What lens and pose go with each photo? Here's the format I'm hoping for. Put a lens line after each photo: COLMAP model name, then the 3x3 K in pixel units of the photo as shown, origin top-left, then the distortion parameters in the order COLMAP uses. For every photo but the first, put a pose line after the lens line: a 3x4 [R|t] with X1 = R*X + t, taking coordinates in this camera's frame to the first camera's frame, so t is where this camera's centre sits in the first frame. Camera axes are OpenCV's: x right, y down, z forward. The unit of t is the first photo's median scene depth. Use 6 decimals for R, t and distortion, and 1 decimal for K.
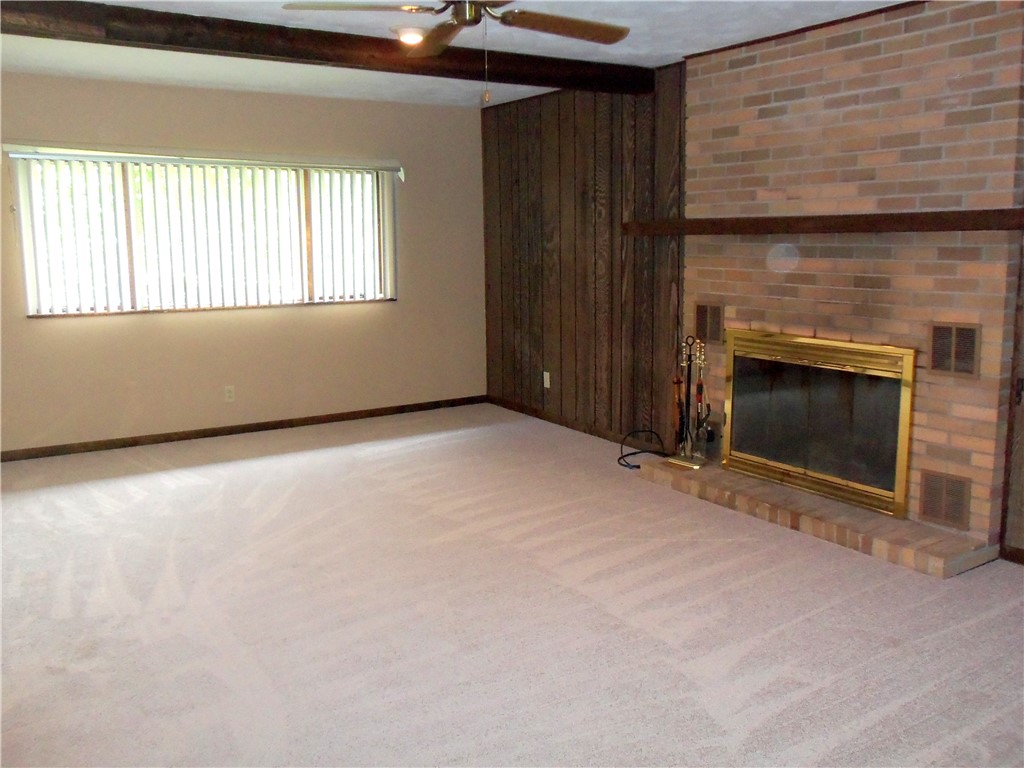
lens RADIAL K [[883.8, 0, 509.1], [0, 883.8, 360.4], [0, 0, 1]] dist [-0.010883, -0.001657]
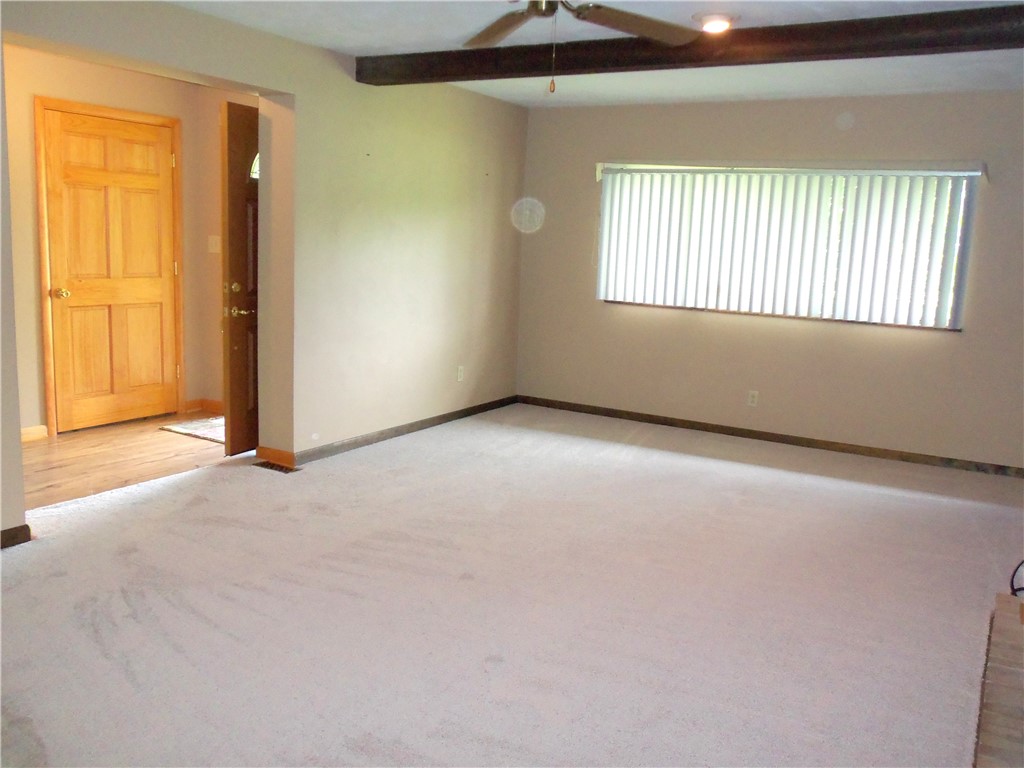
lens RADIAL K [[880.9, 0, 512.0], [0, 880.9, 384.0], [0, 0, 1]] dist [-0.017281, -0.005020]
pose [[0.447397, 0.173143, -0.877415, 0.634869], [-0.166342, 0.980072, 0.108582, -0.060543], [0.878730, 0.097372, 0.467282, 0.401453]]
